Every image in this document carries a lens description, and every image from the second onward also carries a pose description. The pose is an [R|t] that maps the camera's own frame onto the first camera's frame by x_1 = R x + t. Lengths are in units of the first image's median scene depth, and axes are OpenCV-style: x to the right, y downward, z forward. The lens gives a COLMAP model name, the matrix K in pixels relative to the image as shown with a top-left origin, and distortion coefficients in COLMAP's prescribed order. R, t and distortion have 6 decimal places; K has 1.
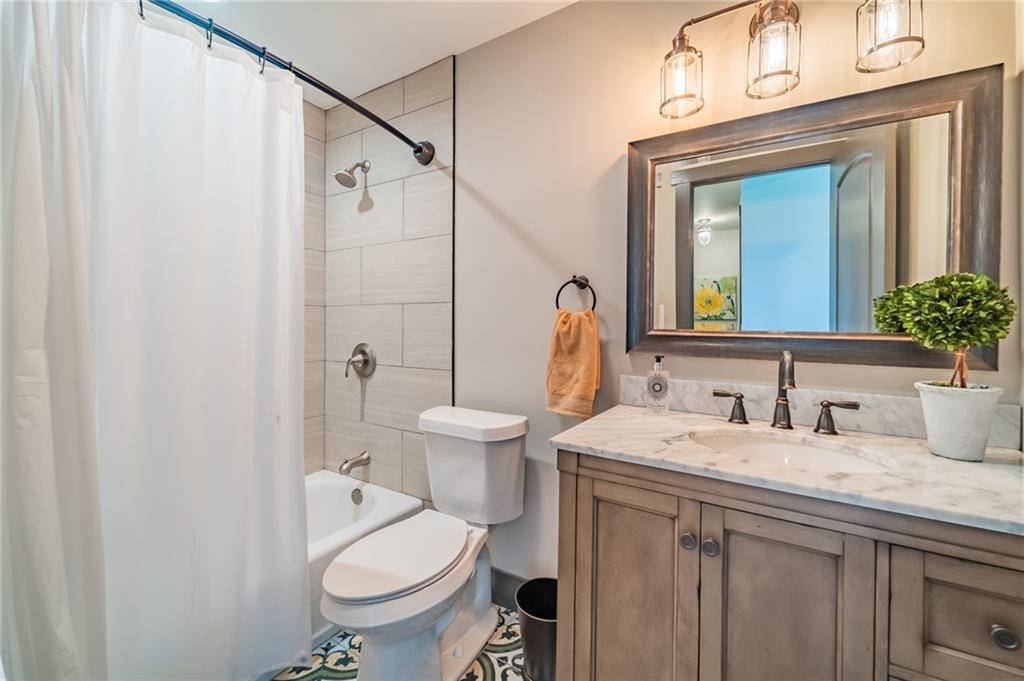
lens RADIAL K [[417.1, 0, 512.7], [0, 417.1, 336.7], [0, 0, 1]] dist [0.006965, -0.003401]
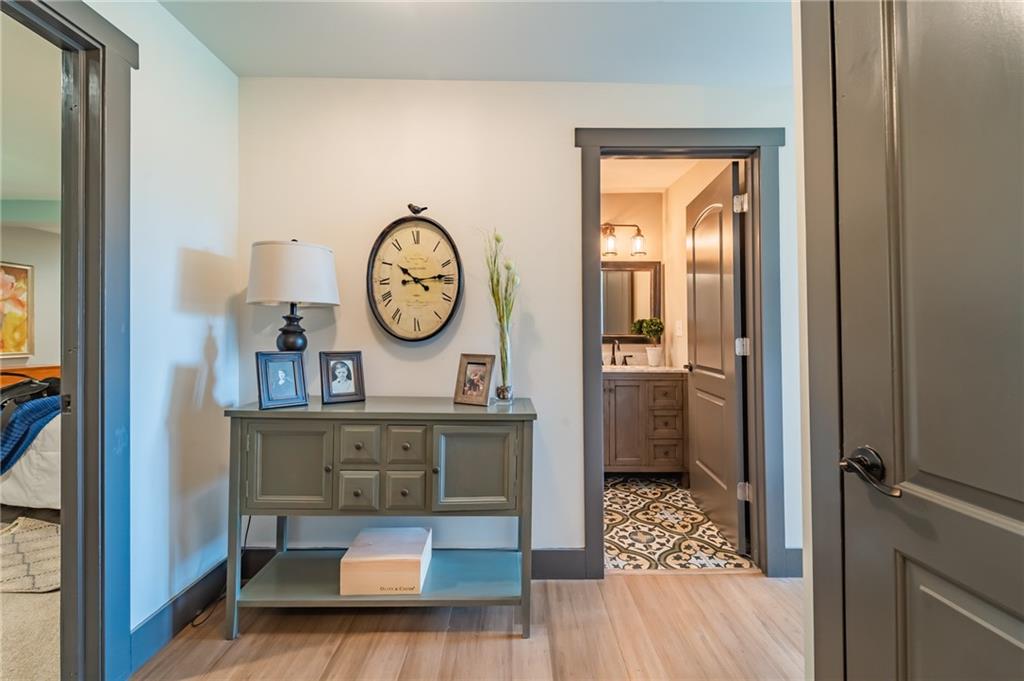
lens RADIAL K [[417.1, 0, 512.4], [0, 417.1, 336.6], [0, 0, 1]] dist [0.006965, -0.003401]
pose [[0.851784, -0.000249, 0.523893, -1.905551], [0.008561, 0.999873, -0.013445, 0.051937], [-0.523823, 0.015937, 0.851678, -1.463874]]
